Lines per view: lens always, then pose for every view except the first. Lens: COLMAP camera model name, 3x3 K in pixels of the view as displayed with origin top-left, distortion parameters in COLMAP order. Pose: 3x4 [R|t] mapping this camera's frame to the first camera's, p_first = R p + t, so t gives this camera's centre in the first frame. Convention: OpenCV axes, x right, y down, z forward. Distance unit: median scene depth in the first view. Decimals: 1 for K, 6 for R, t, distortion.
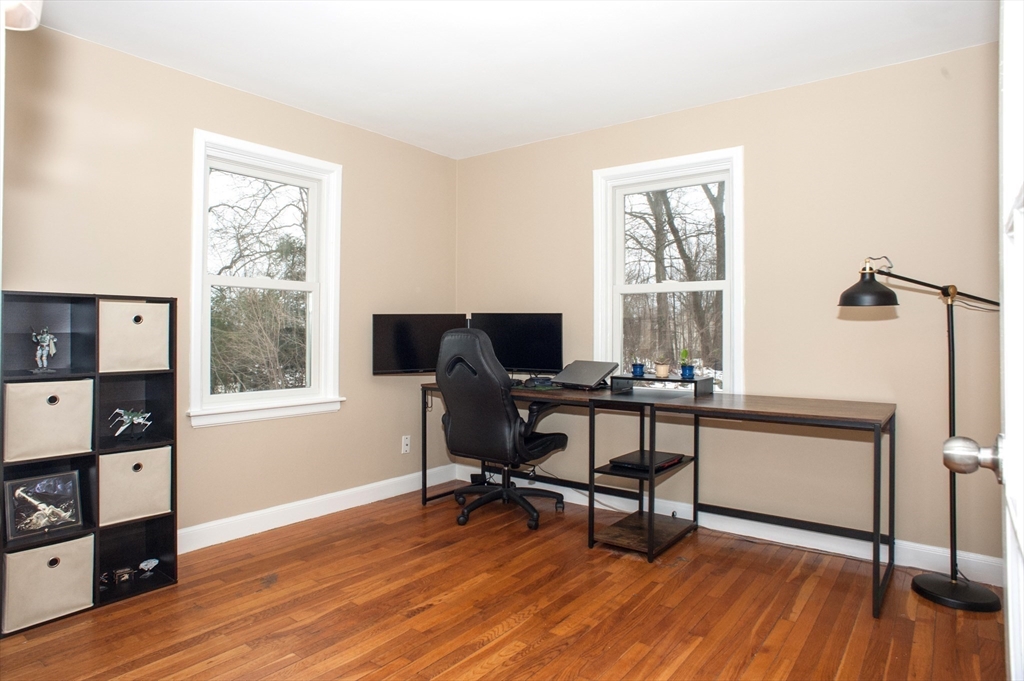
lens RADIAL K [[588.6, 0, 508.1], [0, 588.6, 342.4], [0, 0, 1]] dist [-0.095605, 0.056236]
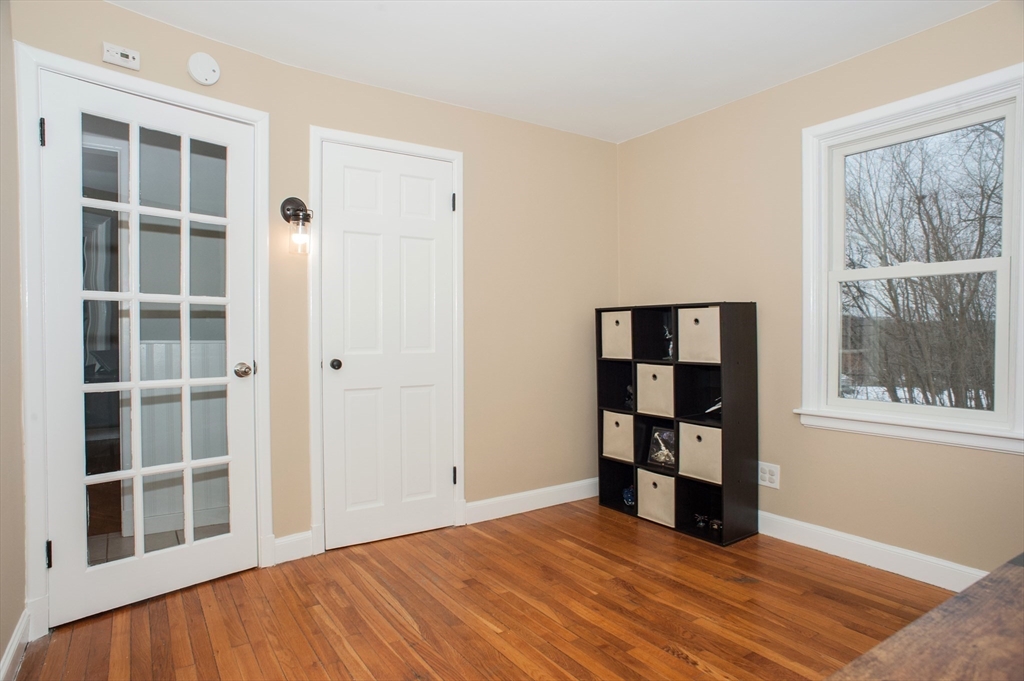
lens RADIAL K [[588.6, 0, 508.1], [0, 588.6, 342.4], [0, 0, 1]] dist [-0.095605, 0.056236]
pose [[-0.316314, 0.007888, -0.948622, 0.738603], [-0.015101, 0.999797, 0.013349, -0.005280], [0.948534, 0.018548, -0.316131, 1.038443]]
